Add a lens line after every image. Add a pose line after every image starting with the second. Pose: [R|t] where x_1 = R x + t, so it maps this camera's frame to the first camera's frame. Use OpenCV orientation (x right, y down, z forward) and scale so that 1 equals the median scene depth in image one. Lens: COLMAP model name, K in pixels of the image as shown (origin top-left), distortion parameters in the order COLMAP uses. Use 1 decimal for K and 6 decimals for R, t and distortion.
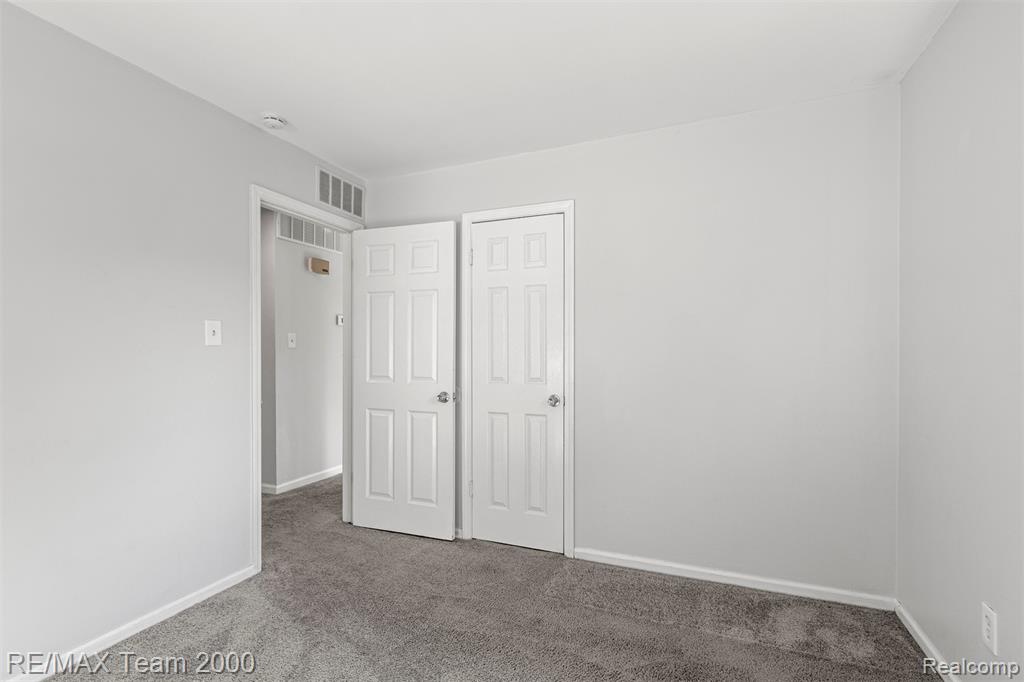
lens RADIAL K [[470.5, 0, 508.6], [0, 470.5, 353.6], [0, 0, 1]] dist [0.001484, -0.000435]
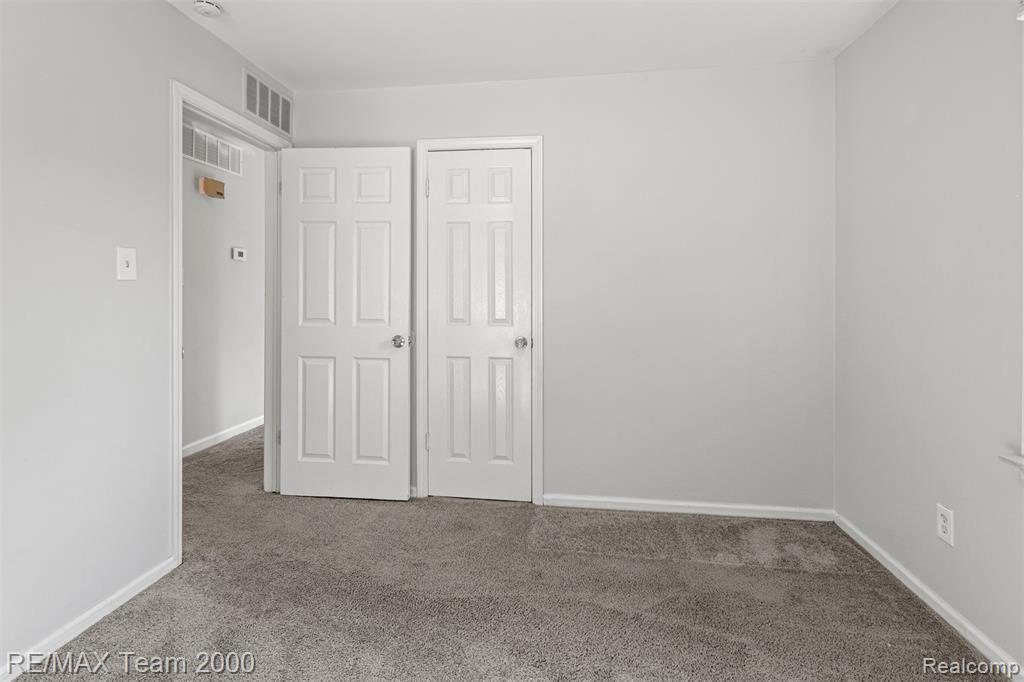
lens RADIAL K [[488.6, 0, 512.1], [0, 488.6, 292.7], [0, 0, 1]] dist [0.001108, -0.000168]
pose [[0.965639, 0.006619, 0.259804, -0.176130], [-0.004848, 0.999960, -0.007454, 0.005313], [-0.259843, 0.005938, 0.965633, 0.041972]]
